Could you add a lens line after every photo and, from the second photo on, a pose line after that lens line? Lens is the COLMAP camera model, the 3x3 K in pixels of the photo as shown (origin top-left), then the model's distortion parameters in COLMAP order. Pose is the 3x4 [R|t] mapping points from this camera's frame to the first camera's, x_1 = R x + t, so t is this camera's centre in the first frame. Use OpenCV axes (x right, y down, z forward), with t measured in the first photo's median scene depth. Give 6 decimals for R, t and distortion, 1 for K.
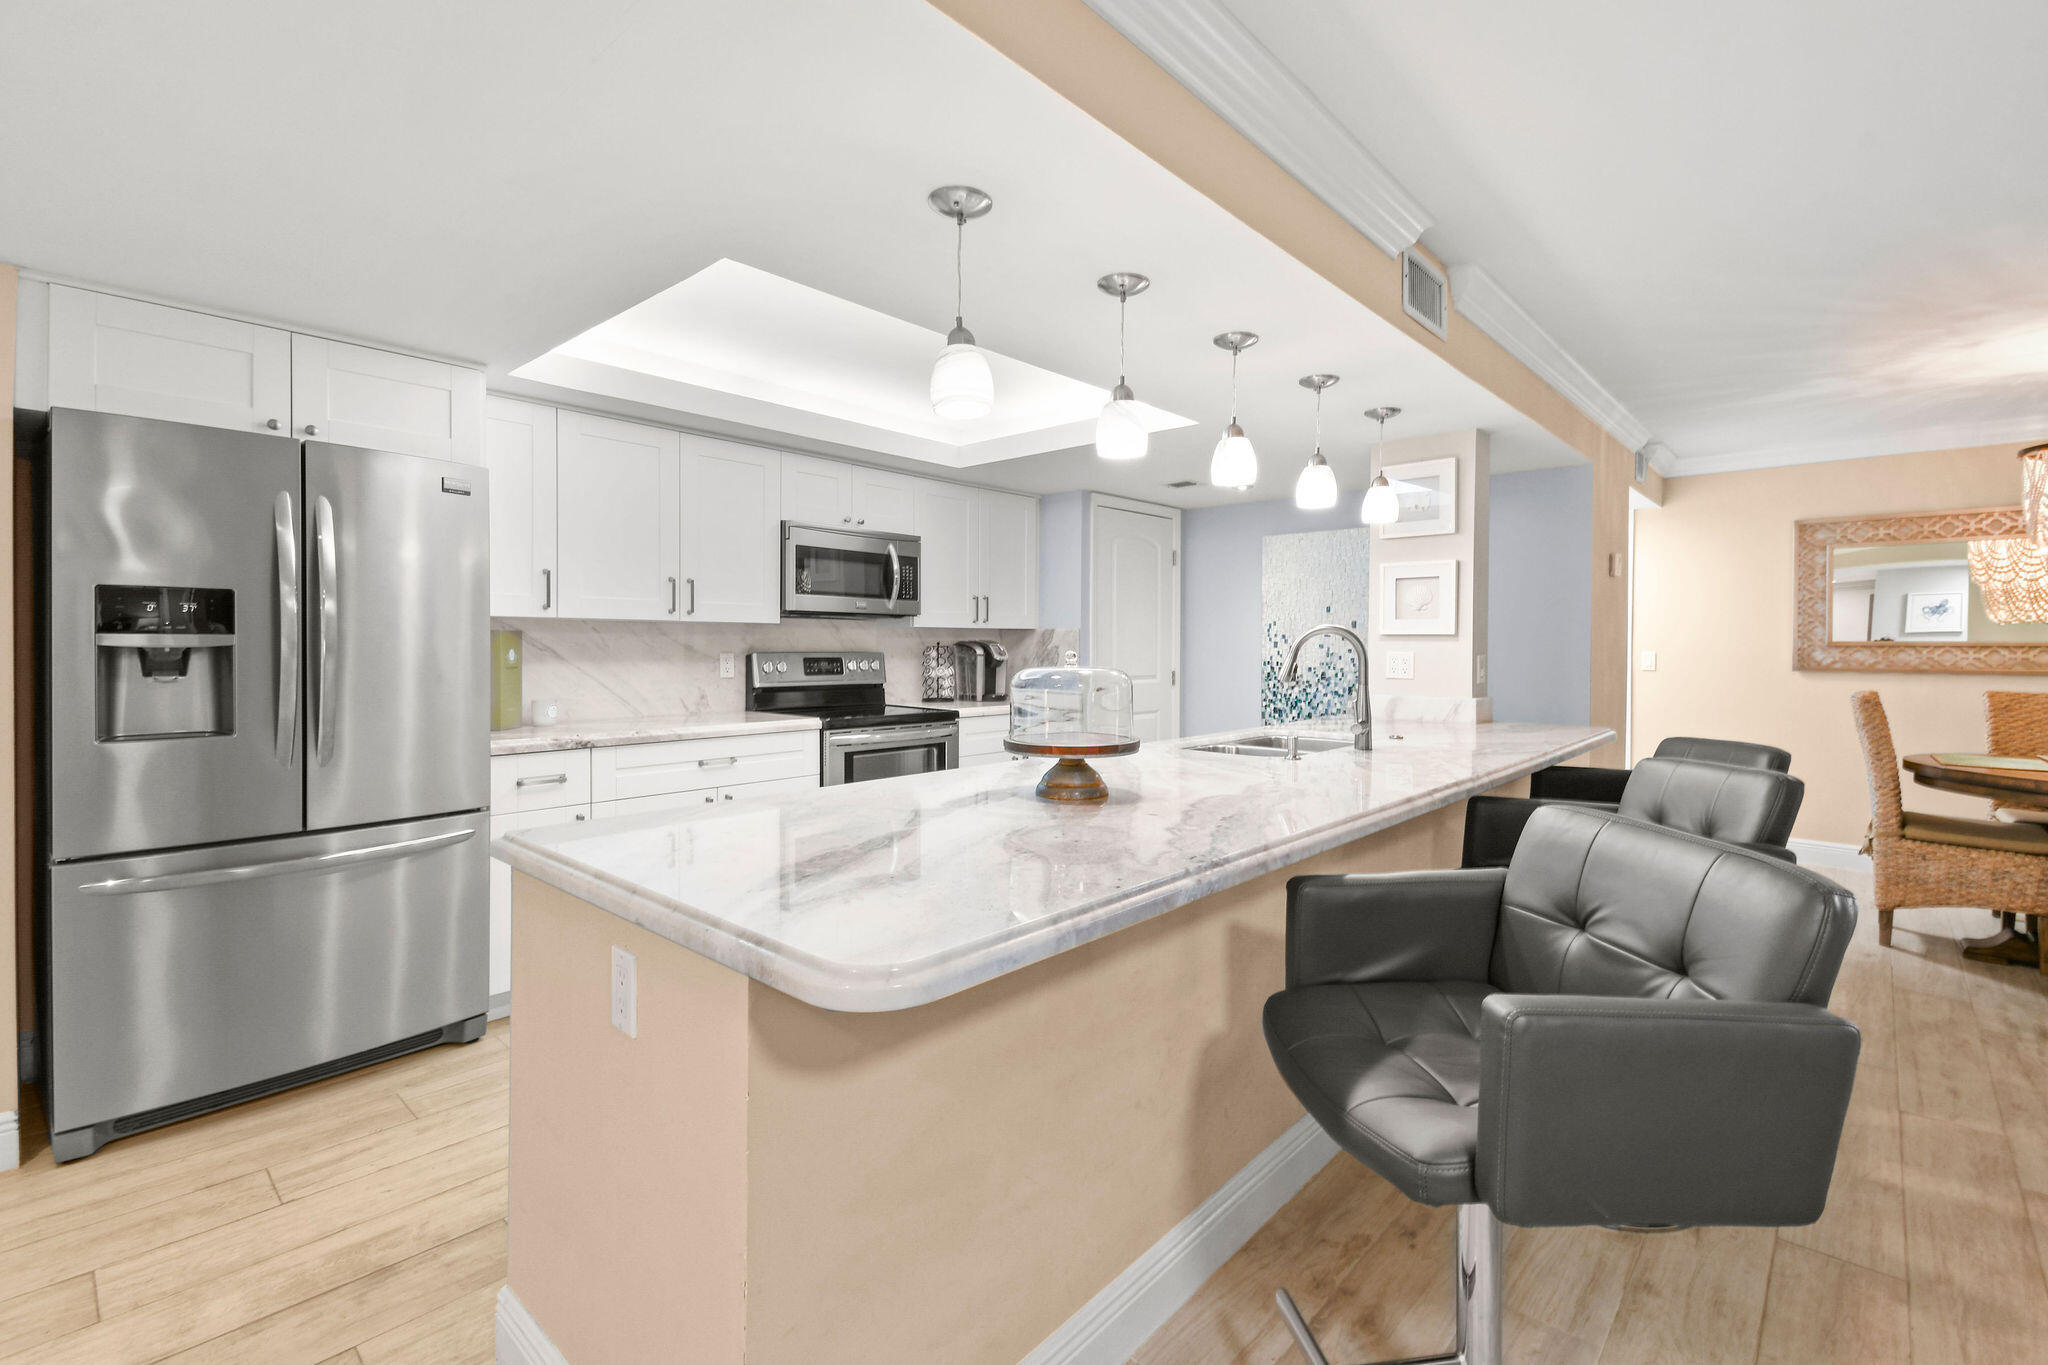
lens RADIAL K [[900.3, 0, 1040.7], [0, 900.3, 651.3], [0, 0, 1]] dist [0.033358, -0.000283]
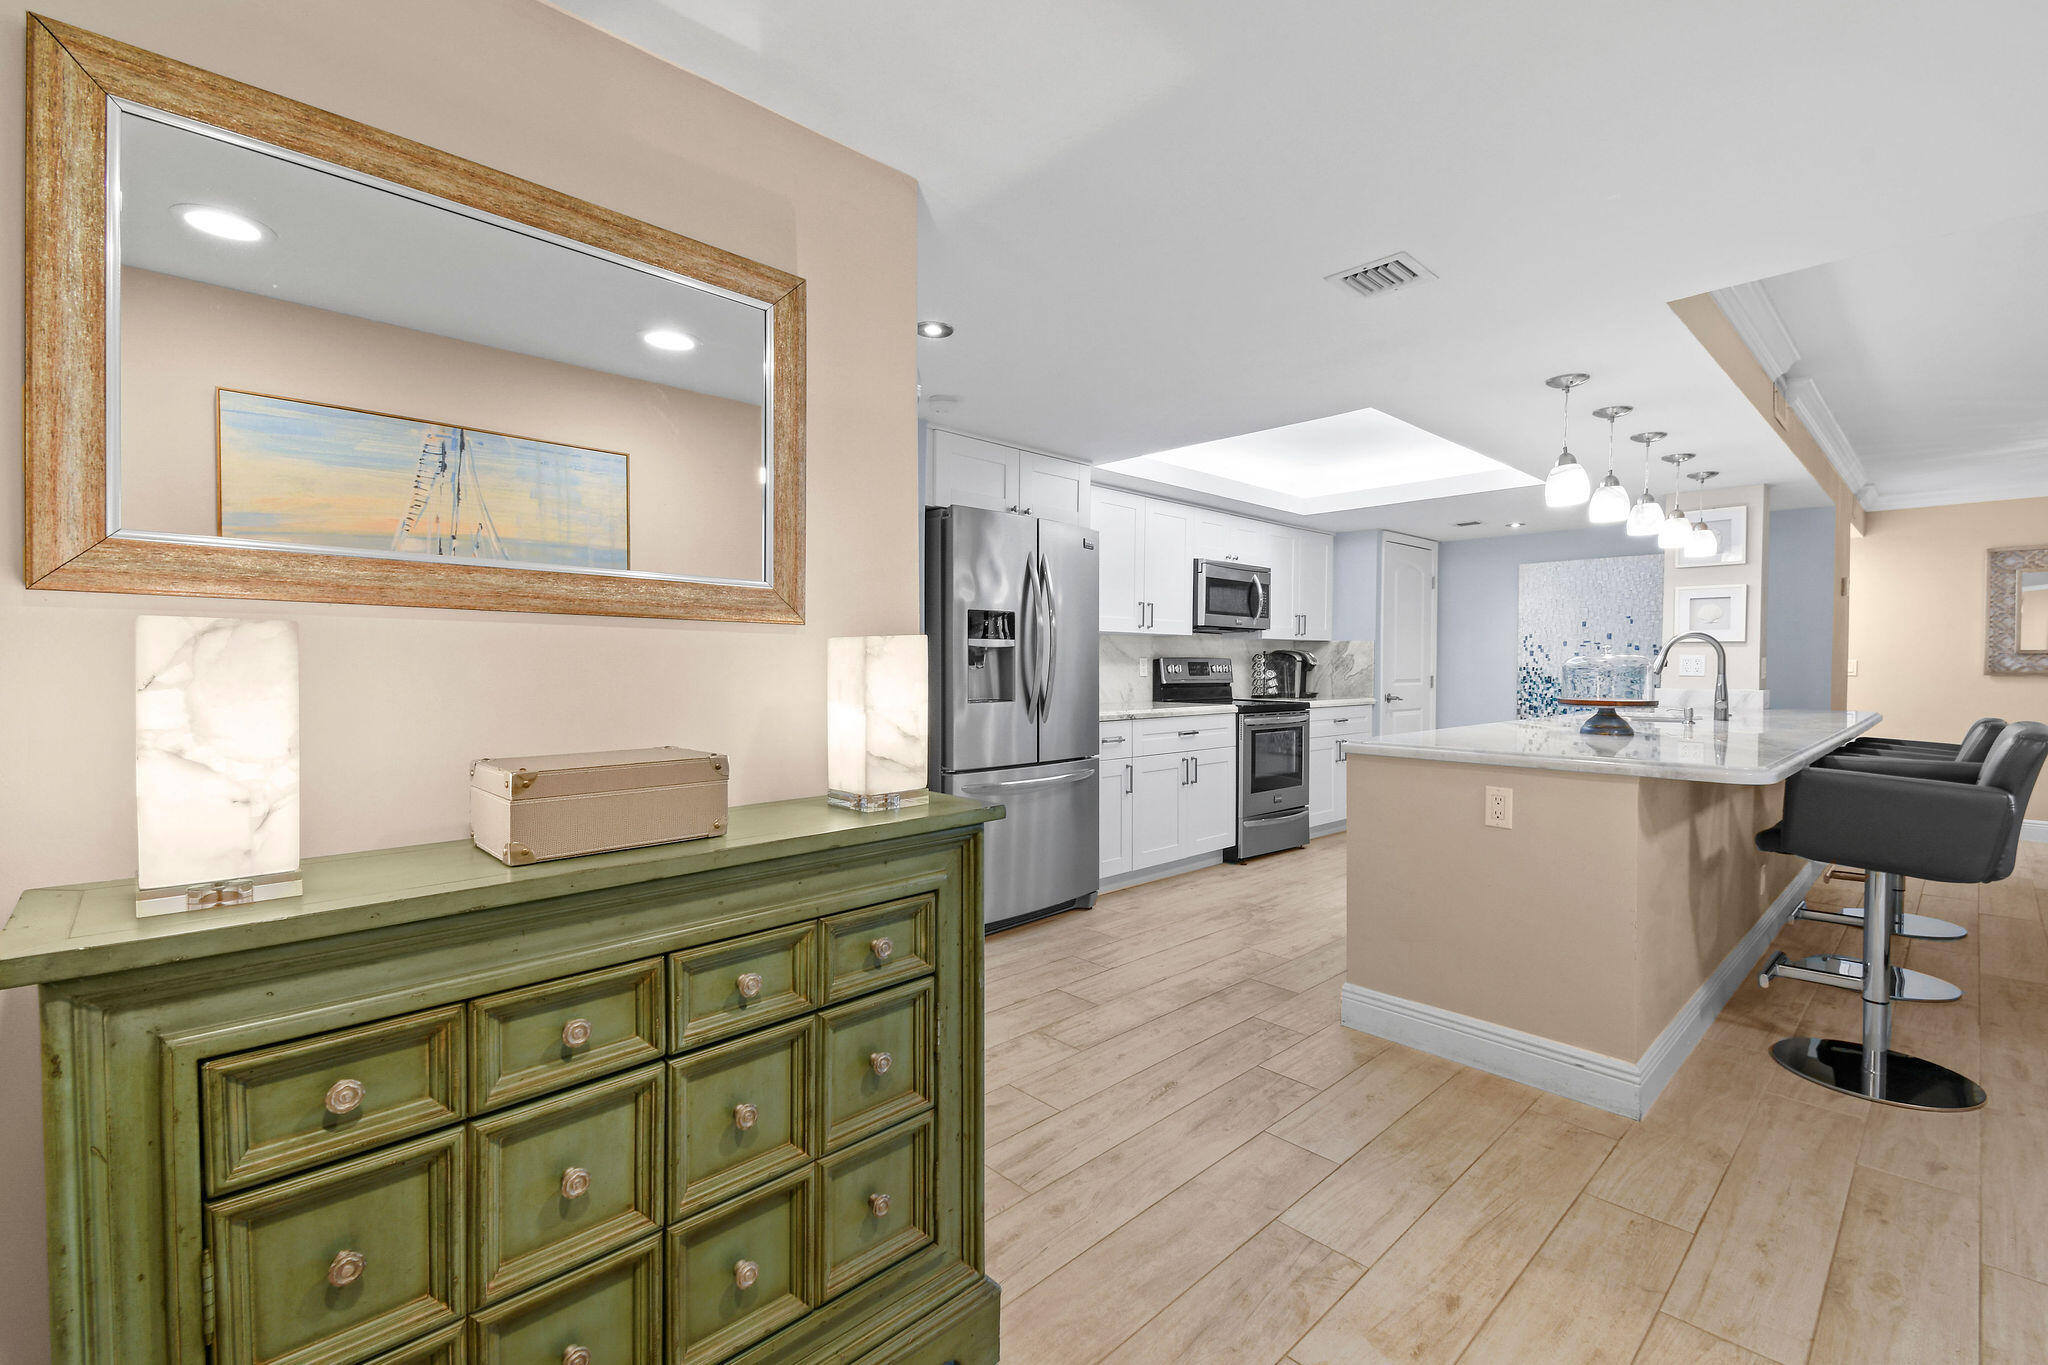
lens RADIAL K [[885.4, 0, 1033.2], [0, 885.4, 672.9], [0, 0, 1]] dist [0.038607, -0.020638]
pose [[0.997118, 0.001145, -0.075853, -0.388675], [-0.000892, 0.999994, 0.003382, 0.018889], [0.075857, -0.003304, 0.997113, -0.306613]]
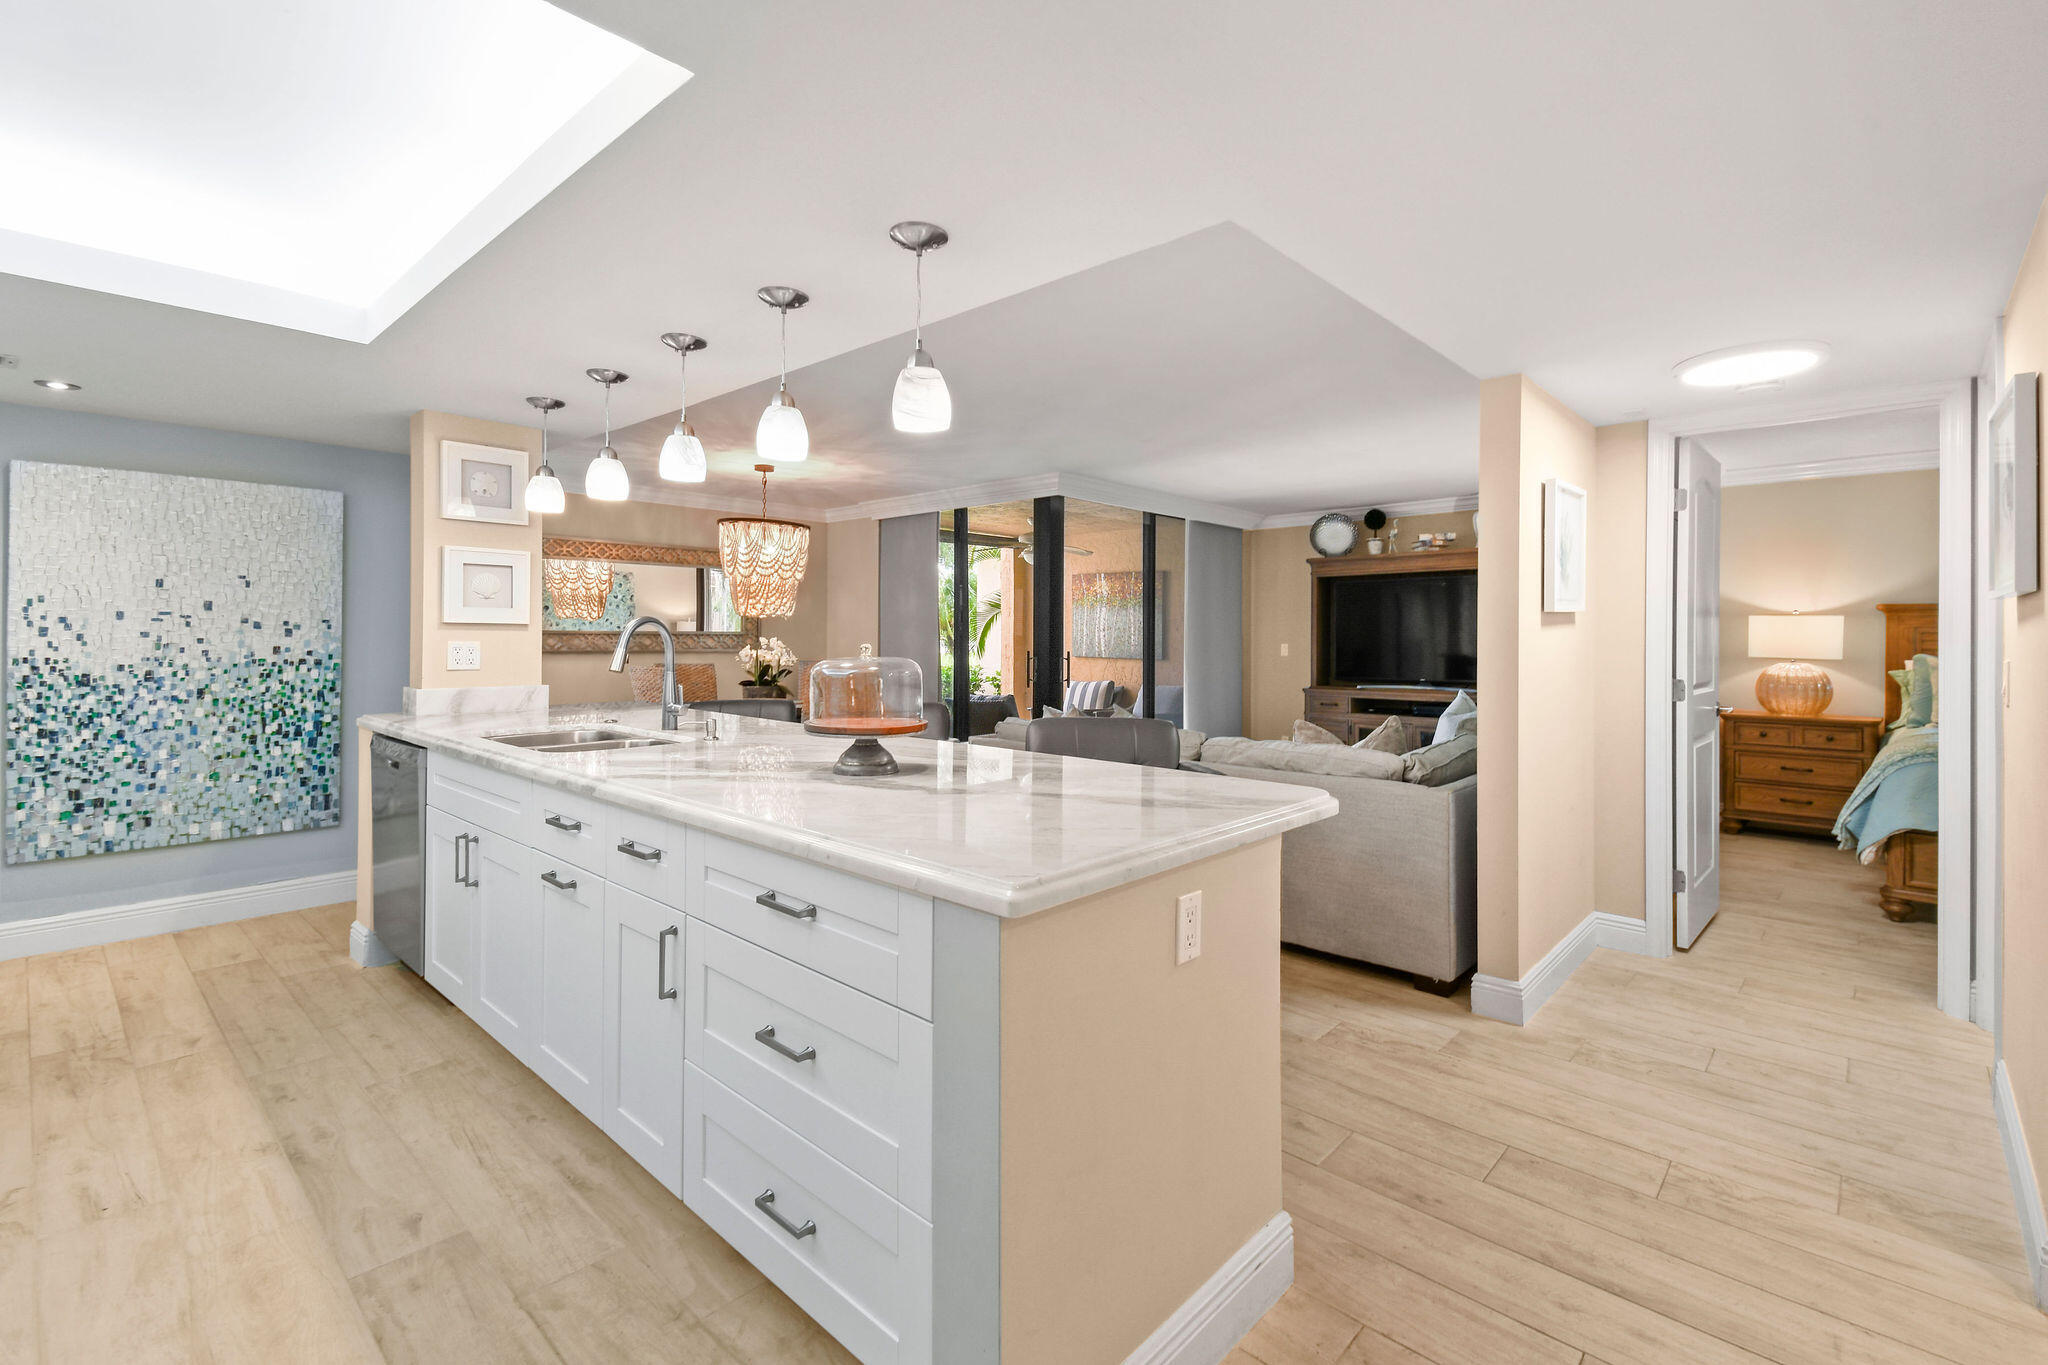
lens RADIAL K [[904.0, 0, 1038.4], [0, 904.0, 635.2], [0, 0, 1]] dist [0.039272, -0.020148]
pose [[0.006368, -0.001590, 0.999978, -0.481431], [0.001967, 0.999997, 0.001577, -0.005604], [-0.999978, 0.001957, 0.006372, 0.350336]]
